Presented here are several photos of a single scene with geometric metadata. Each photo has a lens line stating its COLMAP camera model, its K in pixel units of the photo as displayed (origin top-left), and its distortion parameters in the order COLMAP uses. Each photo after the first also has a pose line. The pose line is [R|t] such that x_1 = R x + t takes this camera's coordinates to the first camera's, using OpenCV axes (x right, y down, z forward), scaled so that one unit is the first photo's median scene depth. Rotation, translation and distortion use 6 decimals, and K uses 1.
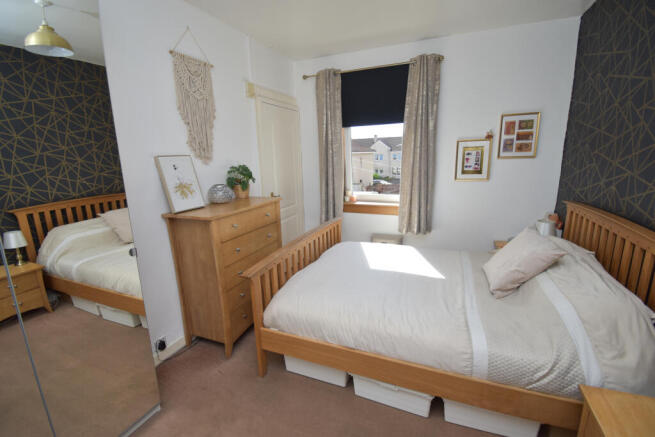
lens RADIAL K [[303.9, 0, 327.1], [0, 303.9, 222.6], [0, 0, 1]] dist [-0.000172, -0.000022]
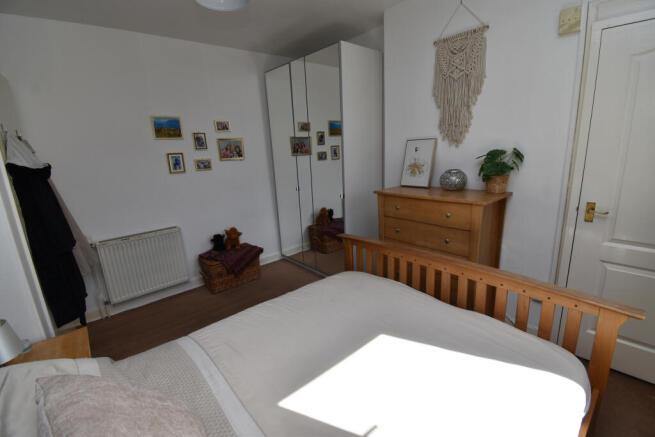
lens RADIAL K [[303.9, 0, 327.1], [0, 303.9, 222.6], [0, 0, 1]] dist [-0.000172, -0.000022]
pose [[-0.396074, 0.271679, -0.877107, 0.712674], [-0.131052, 0.928722, 0.346845, -0.264499], [0.908818, 0.252323, -0.332239, 1.075689]]
